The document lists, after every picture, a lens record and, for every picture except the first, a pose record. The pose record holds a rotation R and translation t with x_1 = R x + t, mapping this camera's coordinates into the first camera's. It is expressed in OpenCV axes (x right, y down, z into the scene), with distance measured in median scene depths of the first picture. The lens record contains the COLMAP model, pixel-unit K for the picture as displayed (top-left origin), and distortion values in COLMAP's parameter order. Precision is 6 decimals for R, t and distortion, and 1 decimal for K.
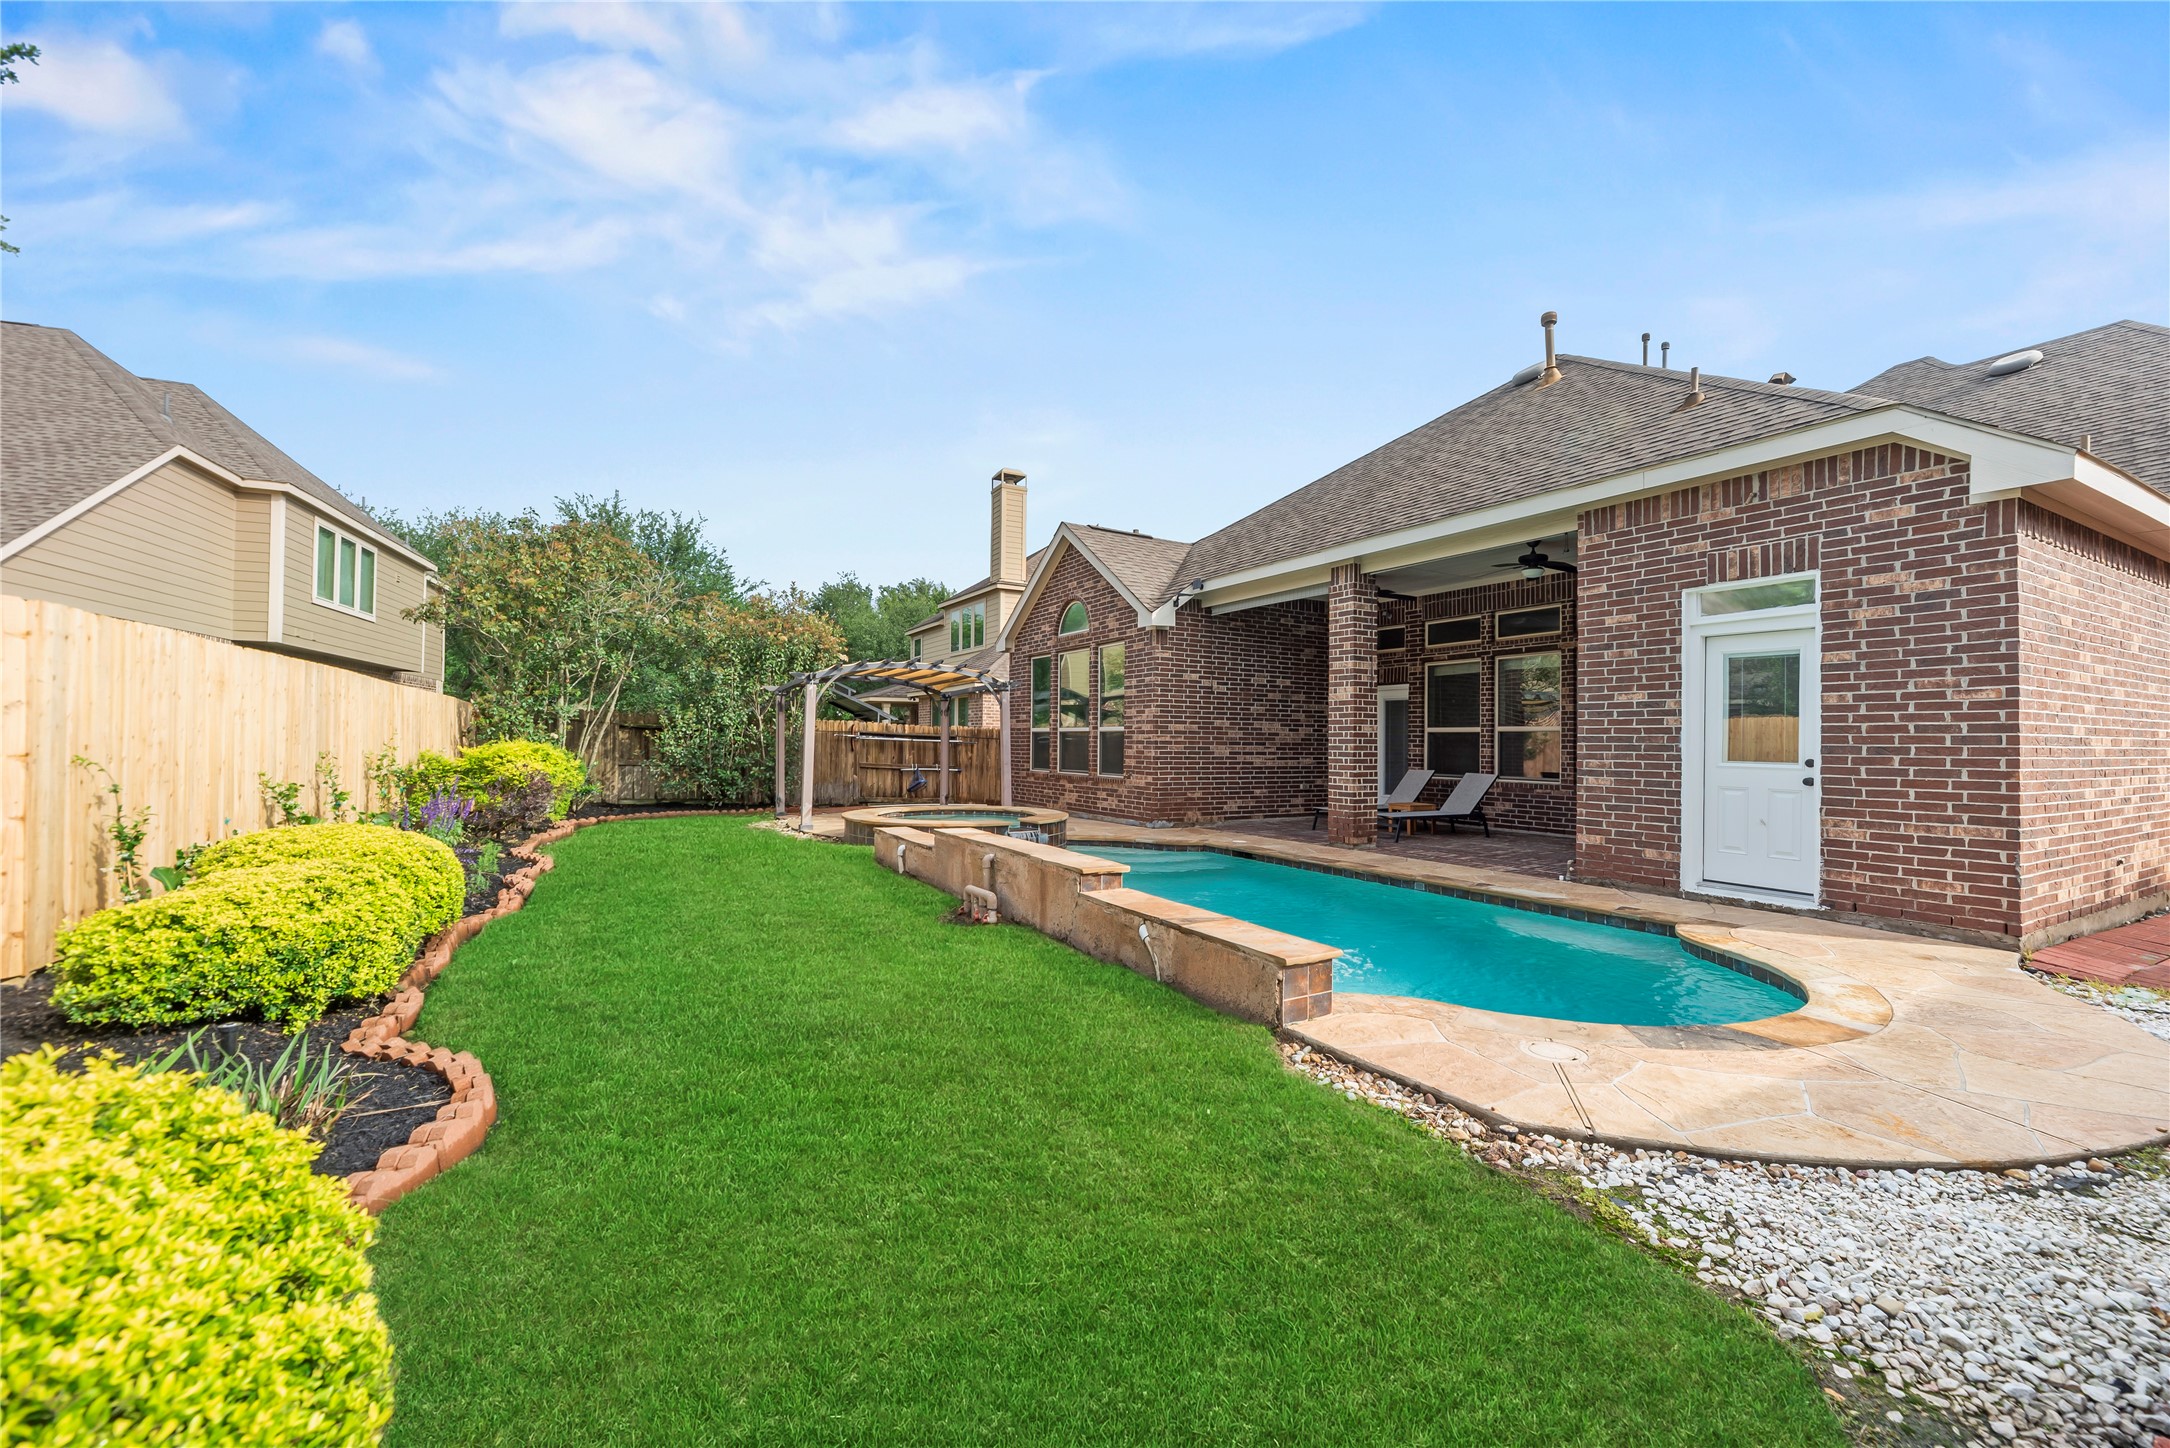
lens RADIAL K [[902.1, 0, 1091.8], [0, 902.1, 734.7], [0, 0, 1]] dist [-0.000560, 0.000007]
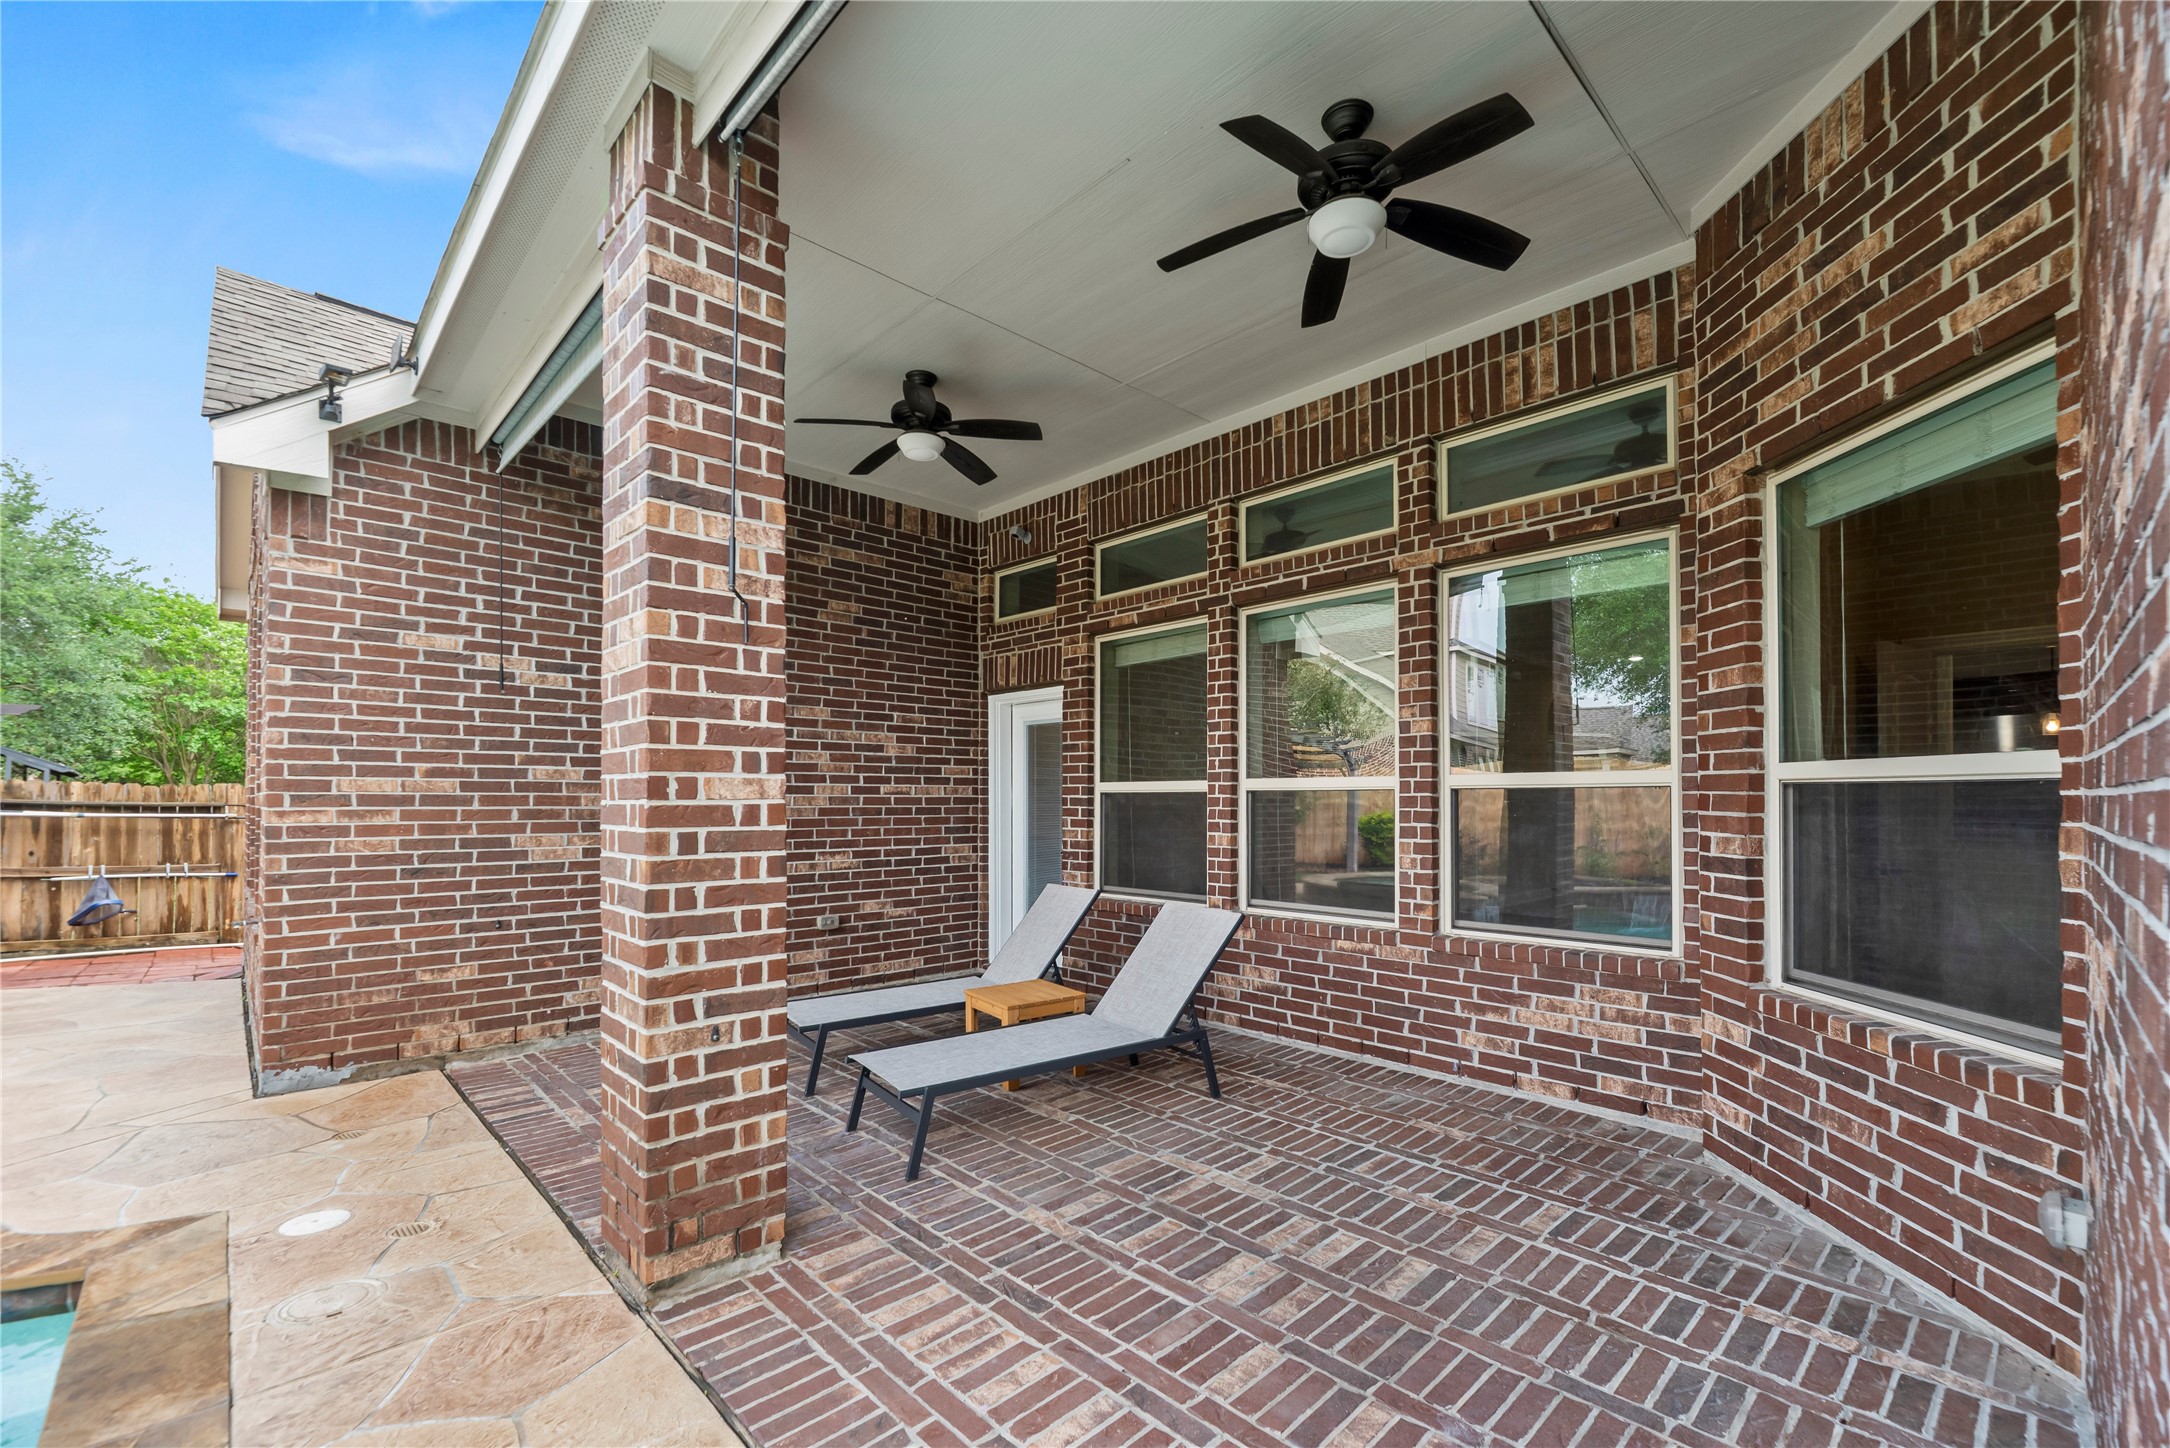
lens RADIAL K [[895.3, 0, 1068.2], [0, 895.3, 799.7], [0, 0, 1]] dist [0.000453, 0.000114]
pose [[0.977977, -0.009845, 0.208480, 0.281215], [0.007904, 0.999917, 0.010140, -0.004208], [-0.208563, -0.008269, 0.977974, 0.608605]]
